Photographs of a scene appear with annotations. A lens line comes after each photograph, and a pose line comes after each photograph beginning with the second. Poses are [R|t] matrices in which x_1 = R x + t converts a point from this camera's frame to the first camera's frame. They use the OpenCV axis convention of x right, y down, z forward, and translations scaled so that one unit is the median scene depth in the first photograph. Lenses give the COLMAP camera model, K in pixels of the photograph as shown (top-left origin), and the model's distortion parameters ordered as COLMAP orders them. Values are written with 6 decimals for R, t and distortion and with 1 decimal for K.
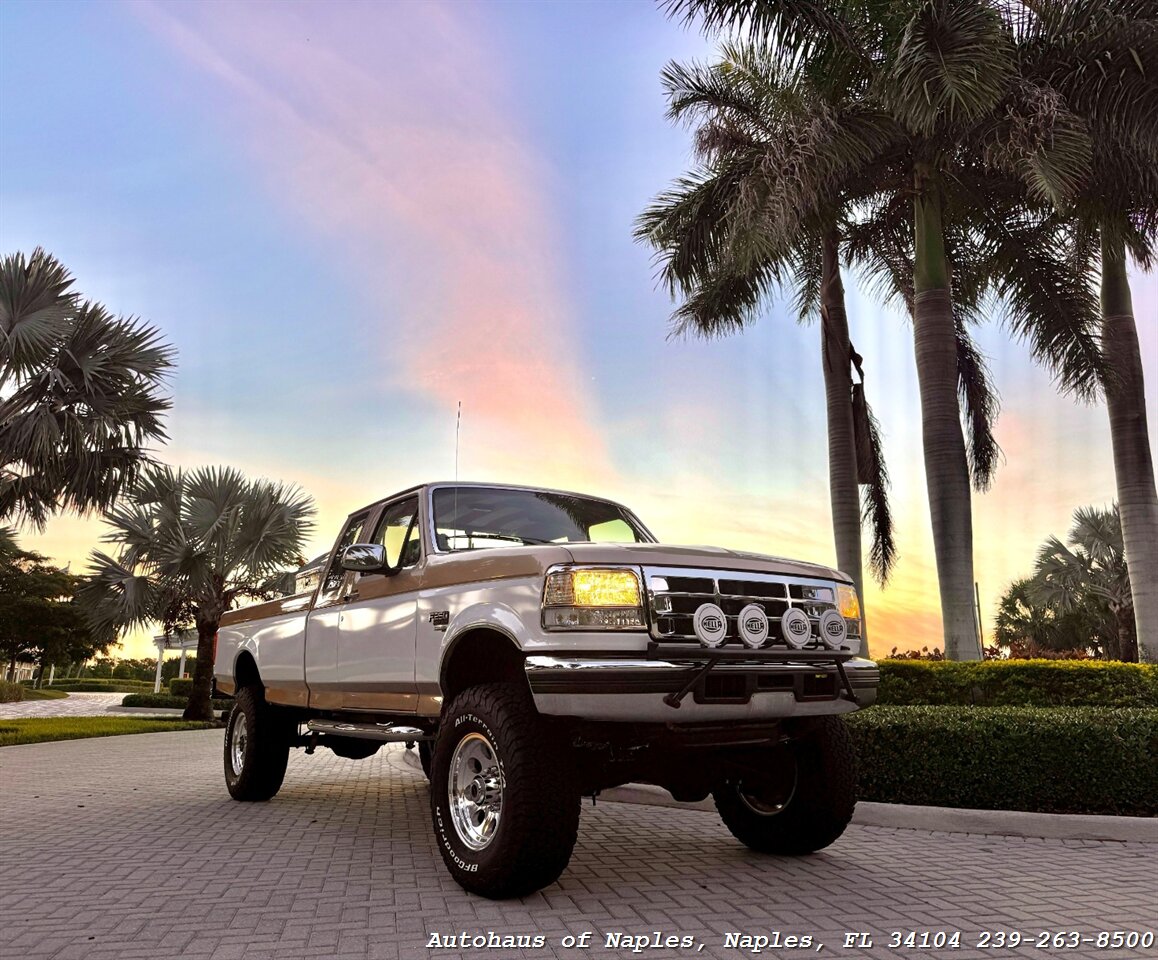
lens RADIAL K [[903.3, 0, 580.7], [0, 903.3, 496.4], [0, 0, 1]] dist [0.105445, 0.000996]
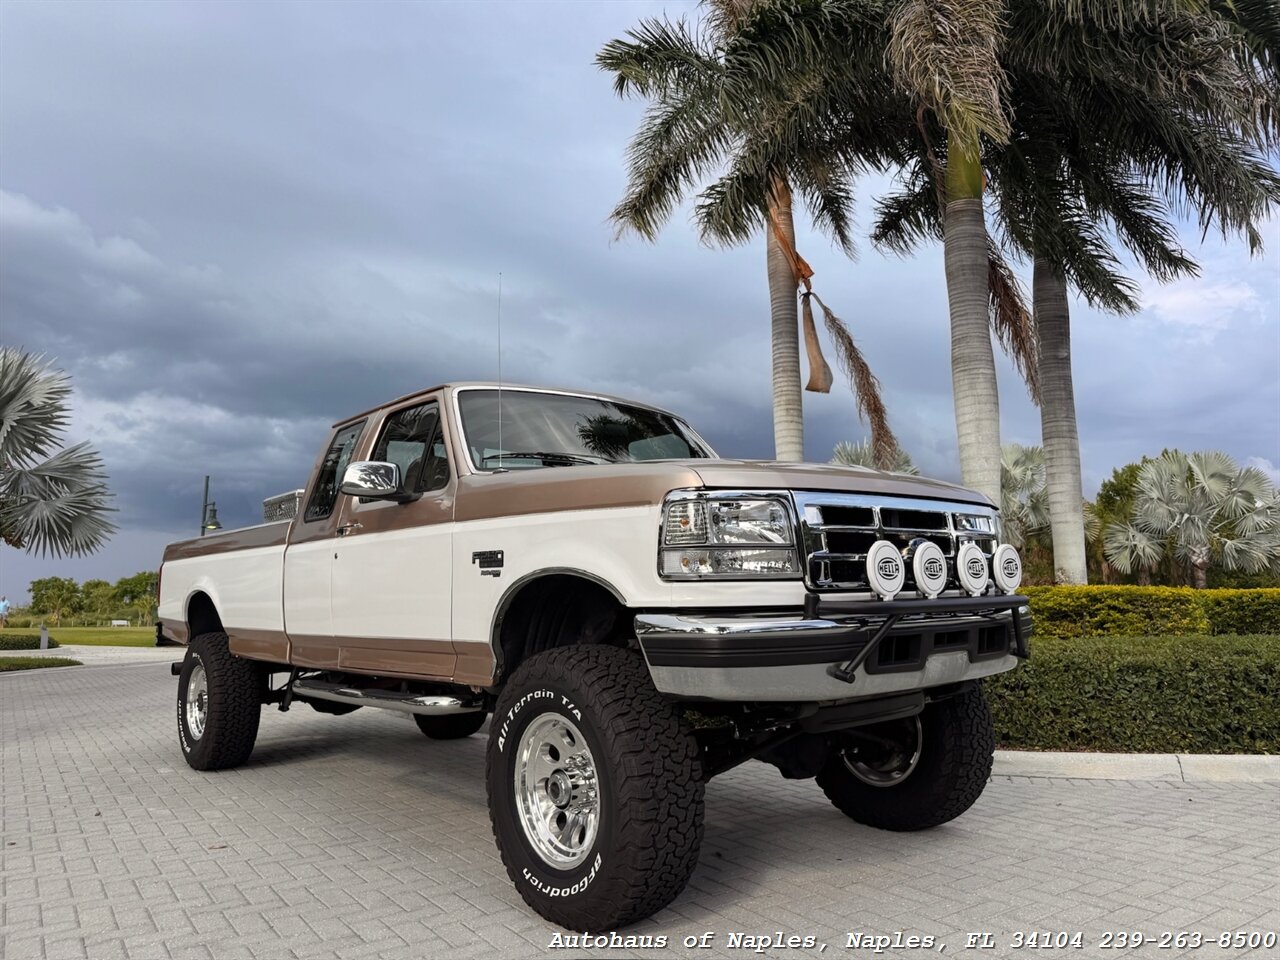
lens RADIAL K [[912.8, 0, 642.2], [0, 912.8, 477.9], [0, 0, 1]] dist [0.050659, -0.081236]
pose [[0.992152, -0.000491, 0.125039, -0.139638], [-0.008172, 0.997600, 0.068759, 0.015507], [-0.124773, -0.069241, 0.989766, 0.268500]]
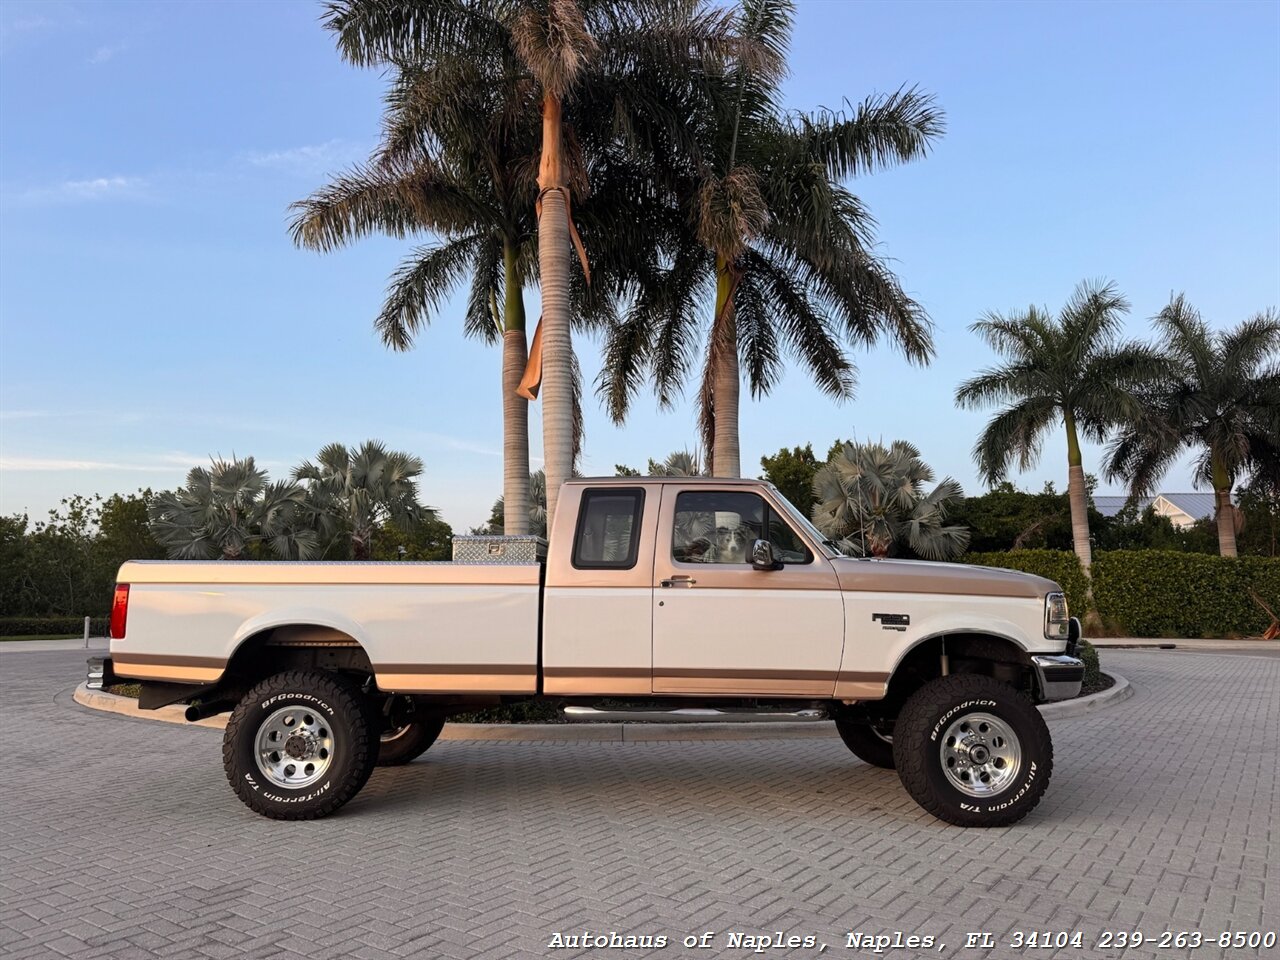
lens RADIAL K [[914.7, 0, 637.3], [0, 914.7, 484.8], [0, 0, 1]] dist [0.055317, -0.089972]
pose [[0.559795, 0.097499, 0.822876, -1.532387], [-0.173887, 0.984764, 0.001614, 0.018291], [-0.810181, -0.143991, 0.568219, 0.688364]]
